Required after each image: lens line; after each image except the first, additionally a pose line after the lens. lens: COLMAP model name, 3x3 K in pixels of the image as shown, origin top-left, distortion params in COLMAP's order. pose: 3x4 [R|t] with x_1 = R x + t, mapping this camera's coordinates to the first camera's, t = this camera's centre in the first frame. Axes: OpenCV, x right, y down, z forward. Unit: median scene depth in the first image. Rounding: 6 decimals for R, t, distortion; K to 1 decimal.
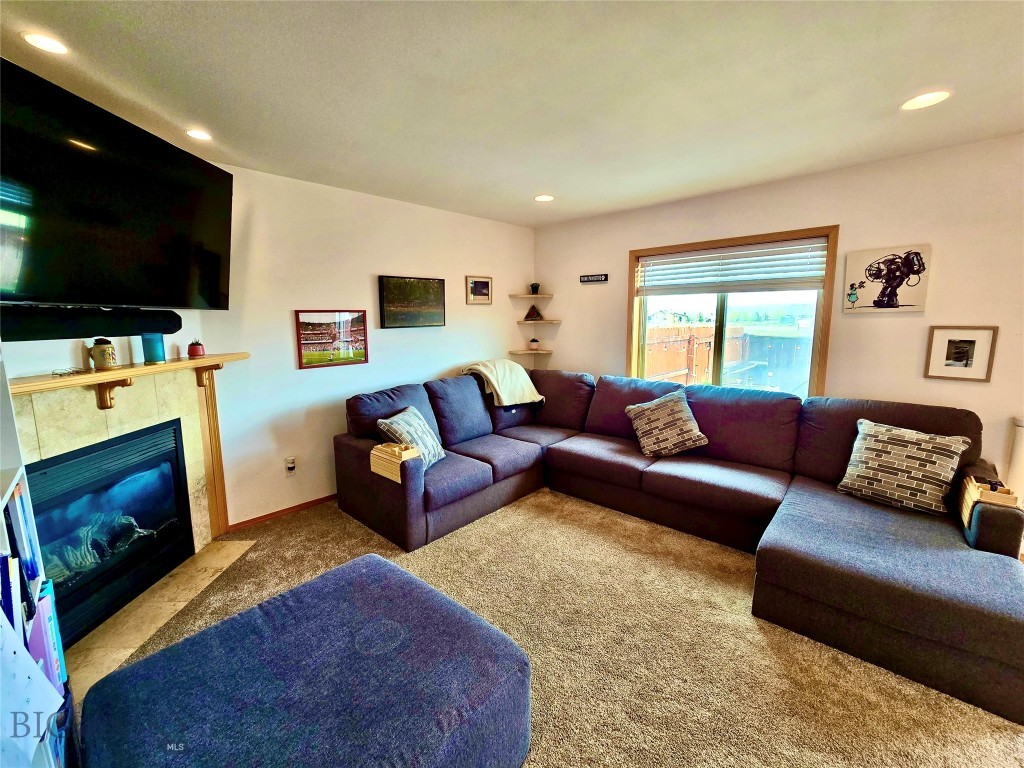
lens RADIAL K [[414.1, 0, 512.9], [0, 414.1, 375.0], [0, 0, 1]] dist [0.000212, -0.000056]
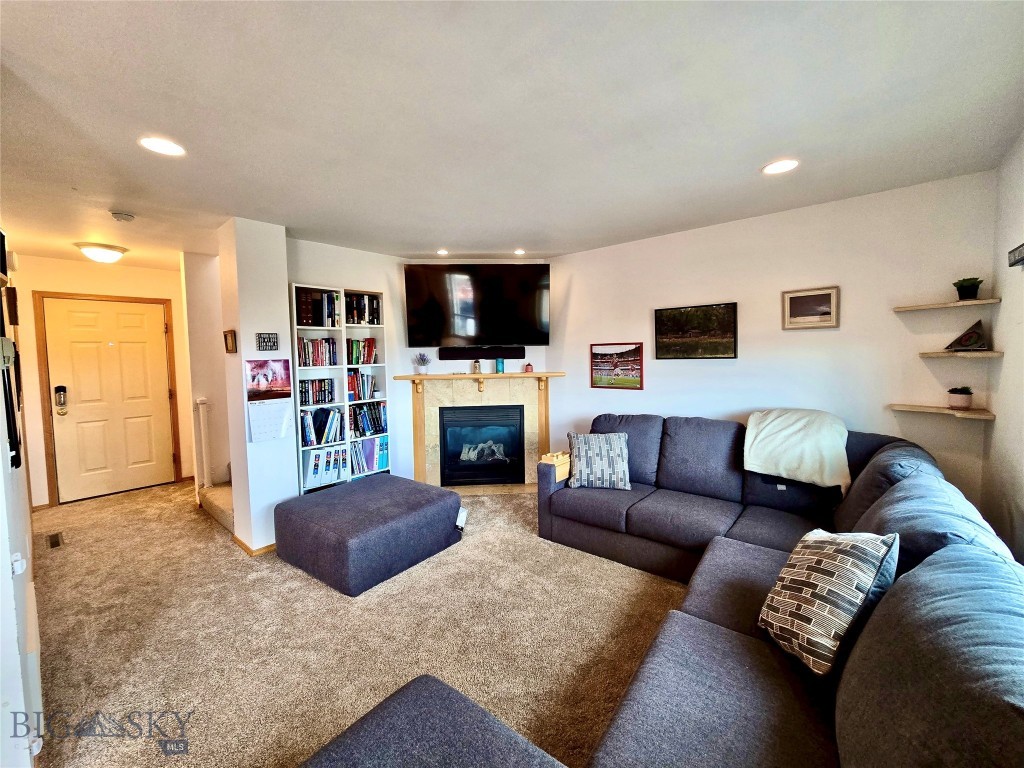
lens RADIAL K [[414.1, 0, 512.9], [0, 414.1, 375.0], [0, 0, 1]] dist [0.000212, -0.000056]
pose [[0.069339, 0.062828, -0.995613, 0.734441], [-0.122647, 0.990980, 0.053994, -0.088032], [0.990025, 0.118365, 0.076420, 0.585996]]
